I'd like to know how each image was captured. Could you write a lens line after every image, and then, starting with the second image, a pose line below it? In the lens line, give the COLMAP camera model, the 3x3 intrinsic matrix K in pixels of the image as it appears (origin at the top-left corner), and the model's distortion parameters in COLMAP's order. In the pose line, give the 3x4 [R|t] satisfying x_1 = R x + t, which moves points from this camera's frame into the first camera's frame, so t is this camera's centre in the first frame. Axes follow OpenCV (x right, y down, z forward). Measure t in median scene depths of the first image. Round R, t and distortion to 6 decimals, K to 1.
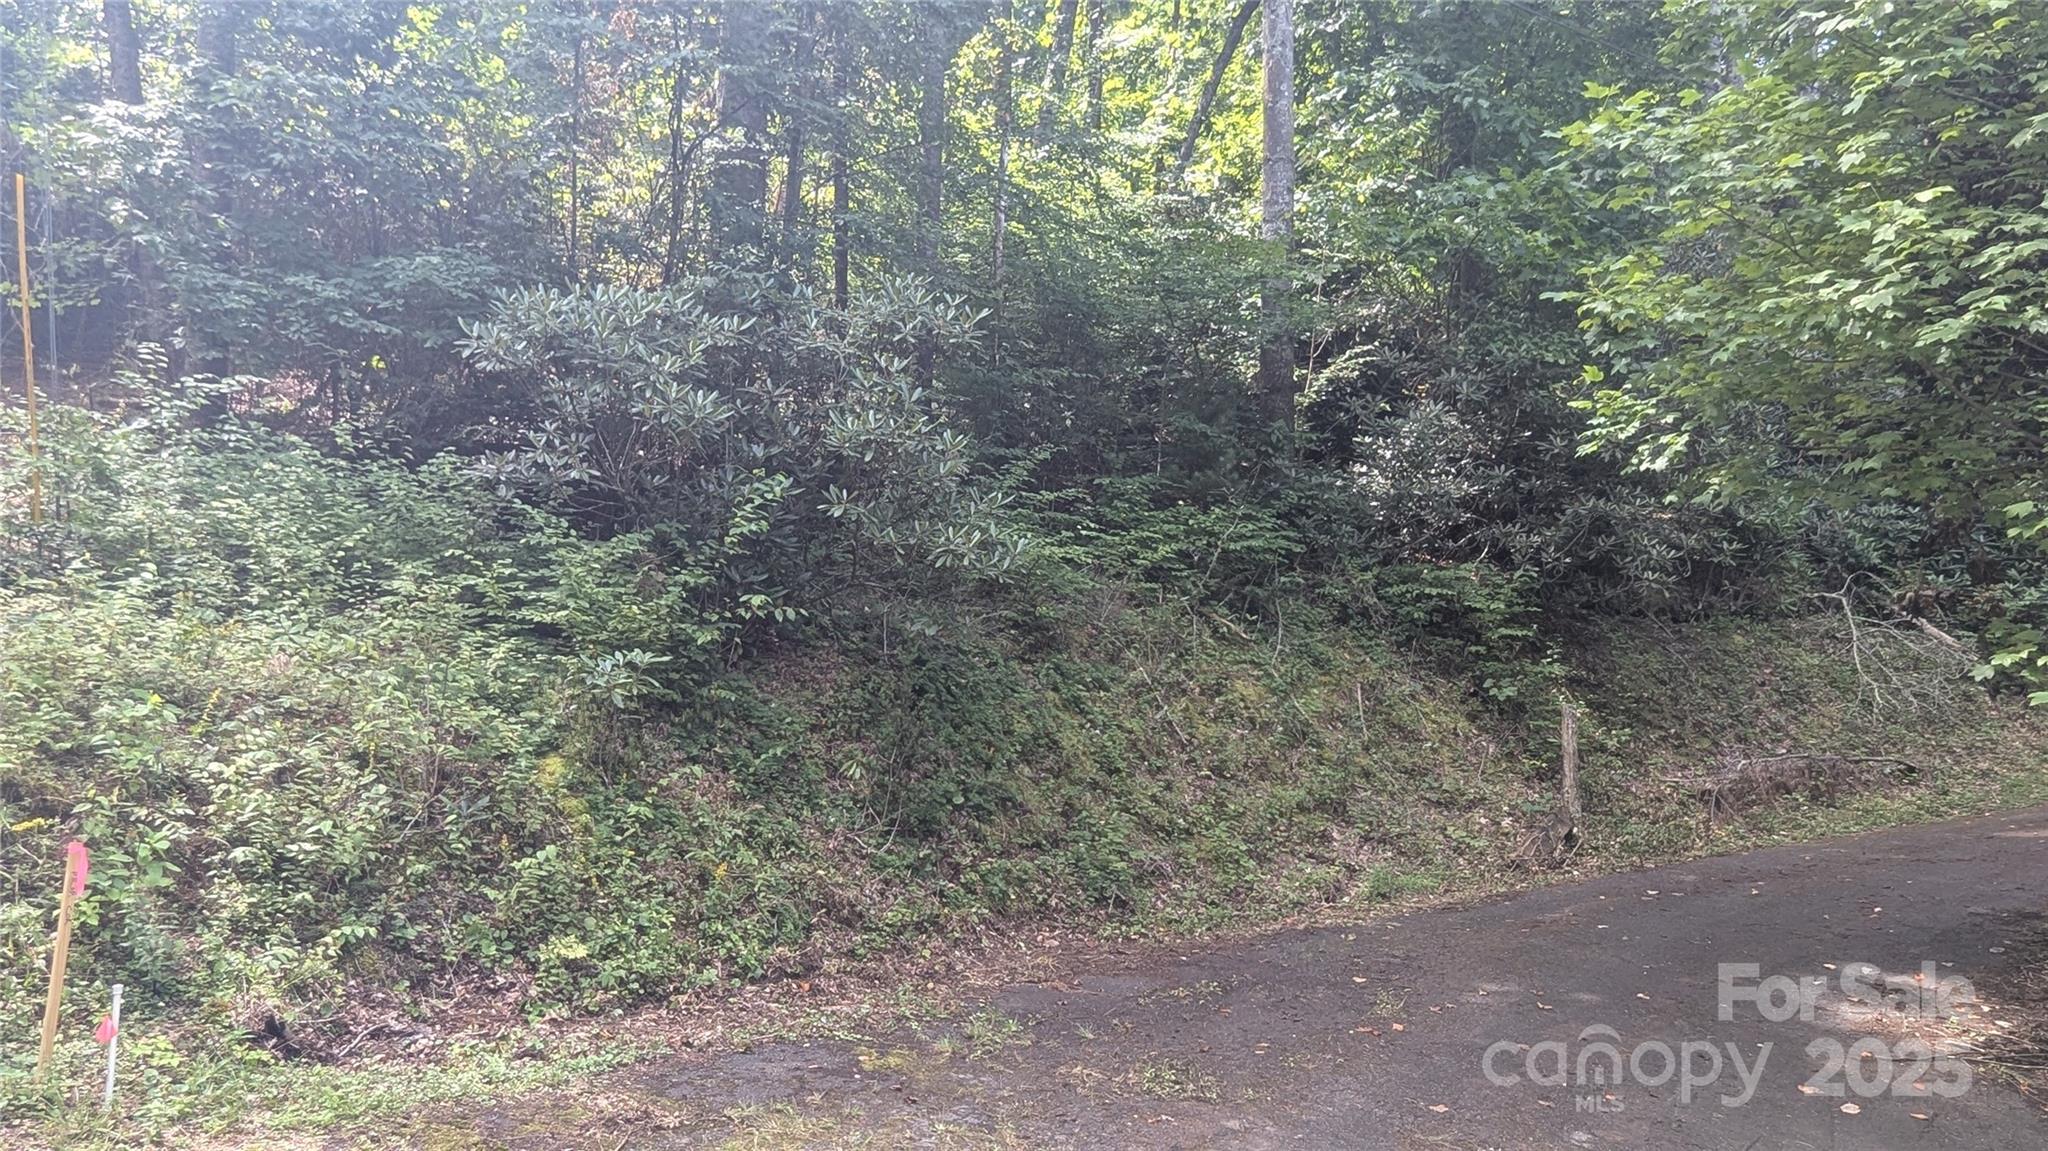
lens RADIAL K [[1456.9, 0, 1027.8], [0, 1456.9, 585.1], [0, 0, 1]] dist [0.002211, -0.002457]
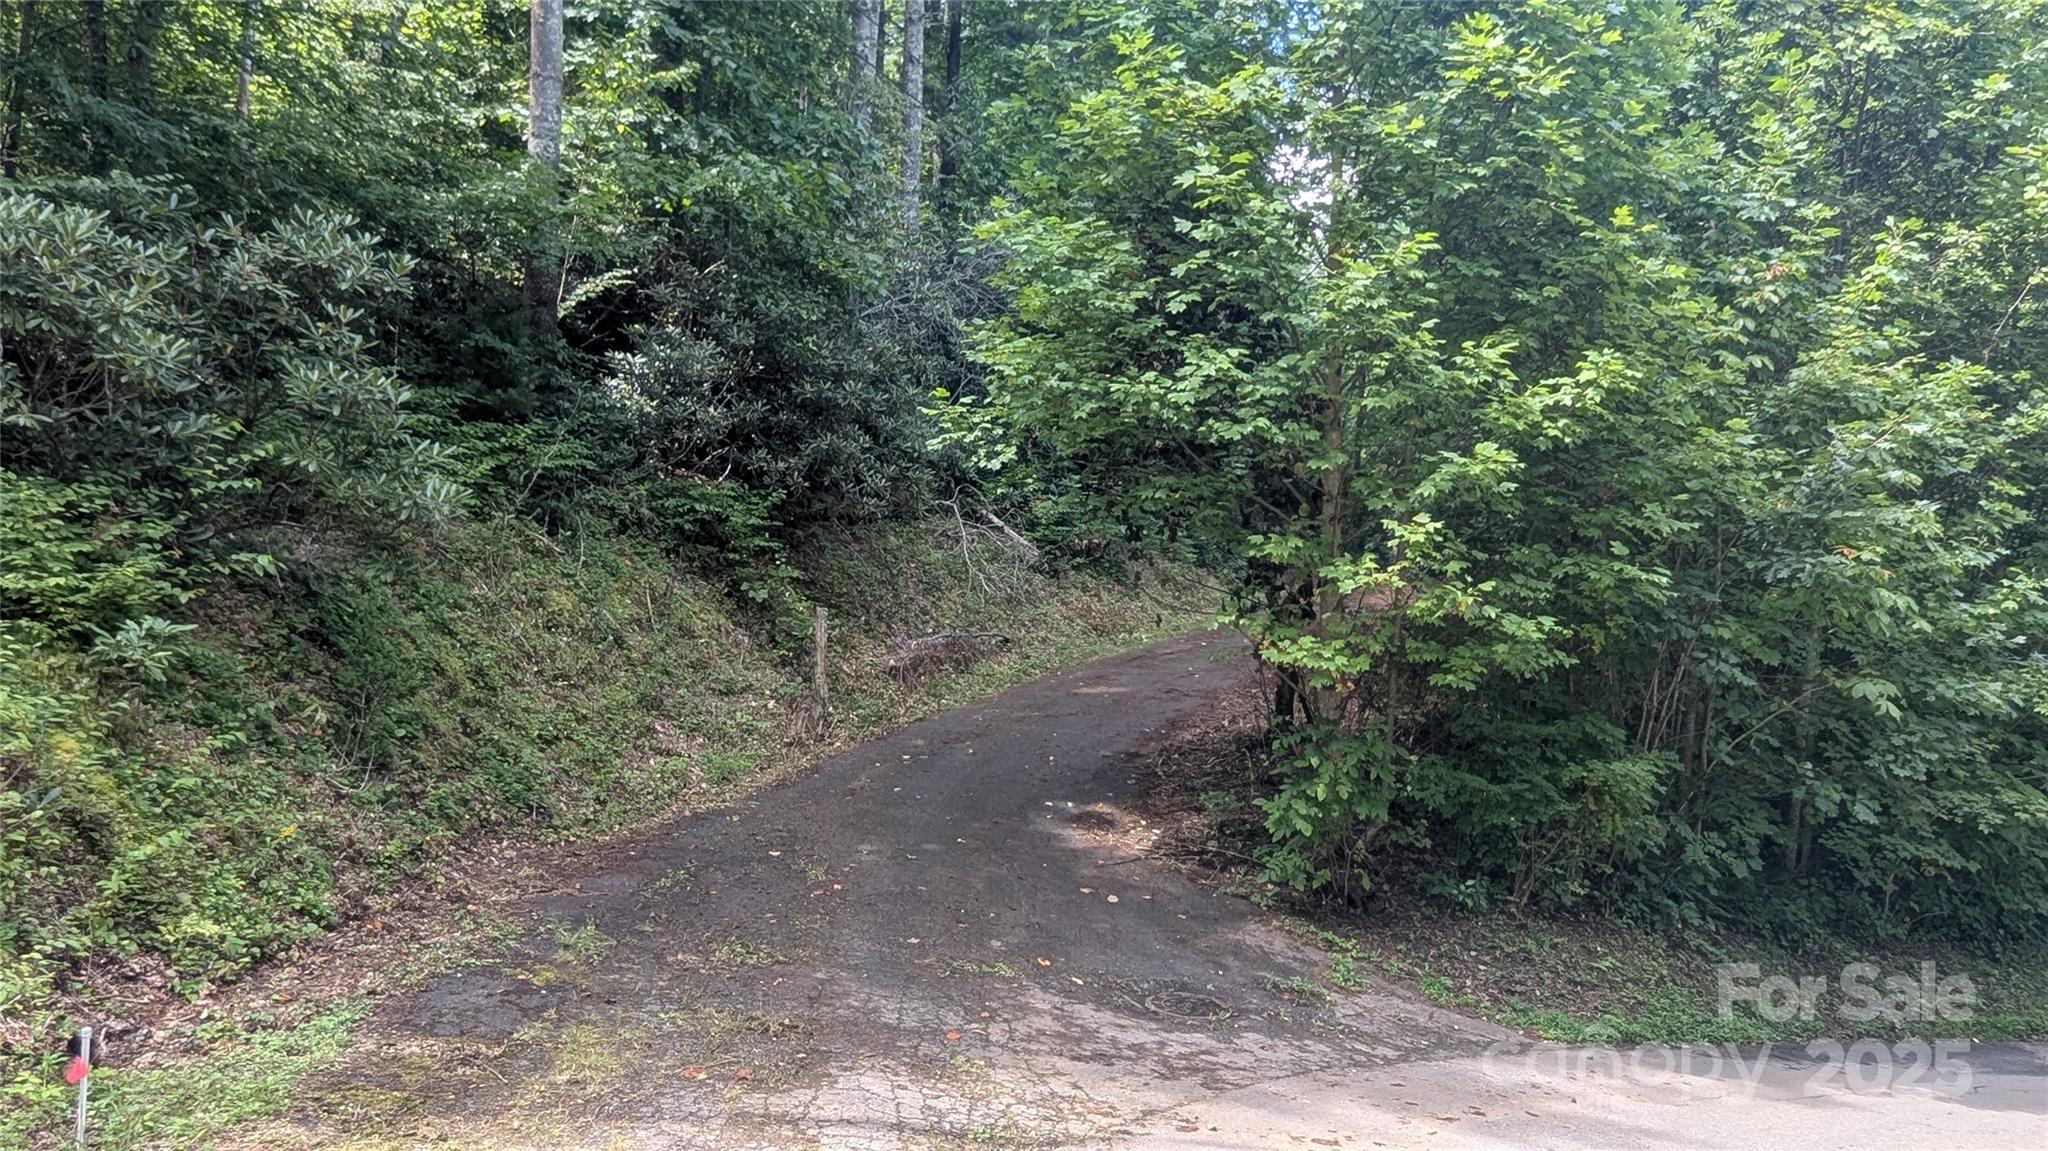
lens RADIAL K [[1456.9, 0, 1027.8], [0, 1456.9, 585.1], [0, 0, 1]] dist [0.002211, -0.002457]
pose [[0.788416, -0.010819, 0.615047, -0.232699], [-0.060594, 0.993617, 0.095153, -0.060662], [-0.612150, -0.112288, 0.782728, -0.069975]]
